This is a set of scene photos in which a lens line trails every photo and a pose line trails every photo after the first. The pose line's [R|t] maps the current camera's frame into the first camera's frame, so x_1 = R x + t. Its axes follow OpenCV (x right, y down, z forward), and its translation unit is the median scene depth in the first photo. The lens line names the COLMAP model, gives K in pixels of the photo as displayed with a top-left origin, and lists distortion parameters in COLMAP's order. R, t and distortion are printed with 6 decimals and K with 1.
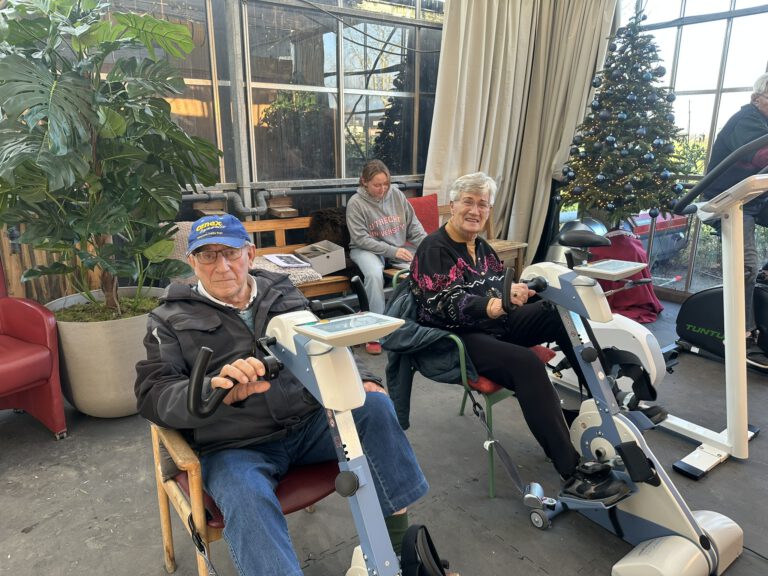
lens RADIAL K [[546.2, 0, 376.3], [0, 546.2, 287.0], [0, 0, 1]] dist [0.046122, -0.040256]
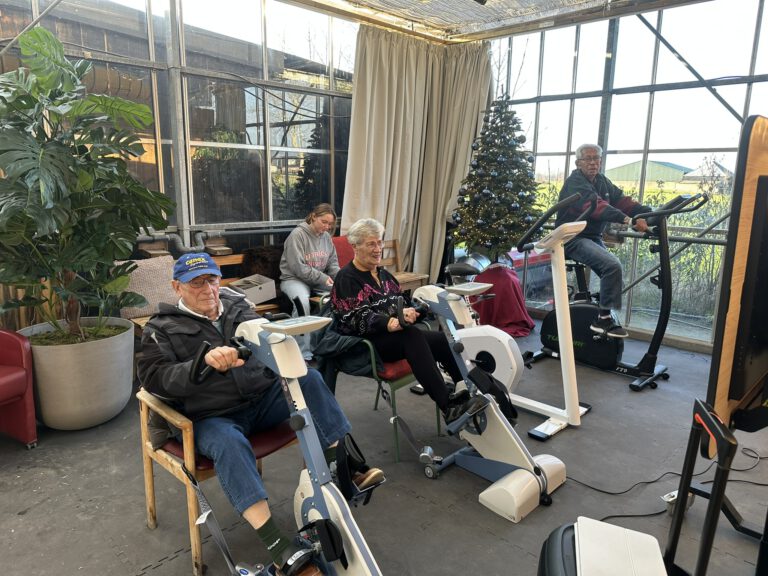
lens RADIAL K [[546.2, 0, 385.8], [0, 546.2, 285.8], [0, 0, 1]] dist [0.046122, -0.040256]
pose [[0.985867, -0.020679, 0.166246, -0.027368], [0.031954, 0.997345, -0.065431, 0.037022], [-0.164452, 0.069819, 0.983911, -0.296711]]
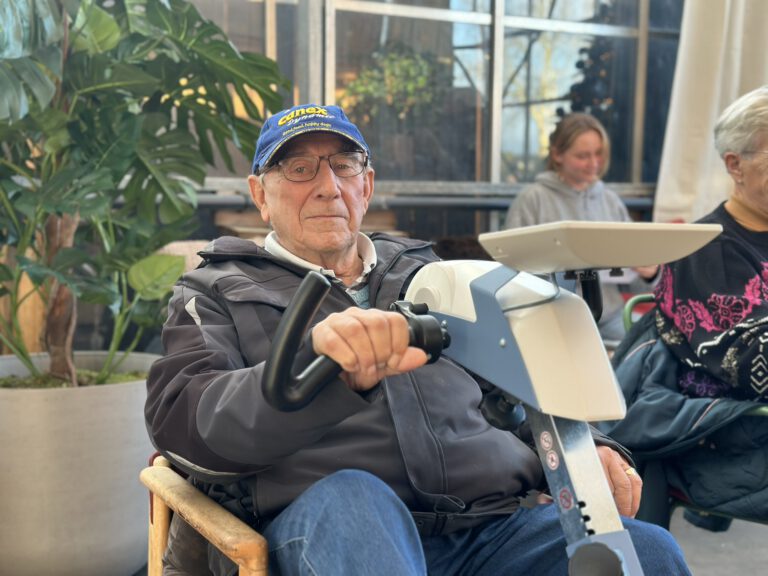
lens RADIAL K [[1085.7, 0, 385.6], [0, 1085.7, 284.1], [0, 0, 1]] dist [0.173935, 0.000000]
pose [[0.991805, 0.016044, -0.126746, -0.054778], [-0.038849, 0.982978, -0.179570, 0.141810], [0.121707, 0.183022, 0.975546, 0.015204]]
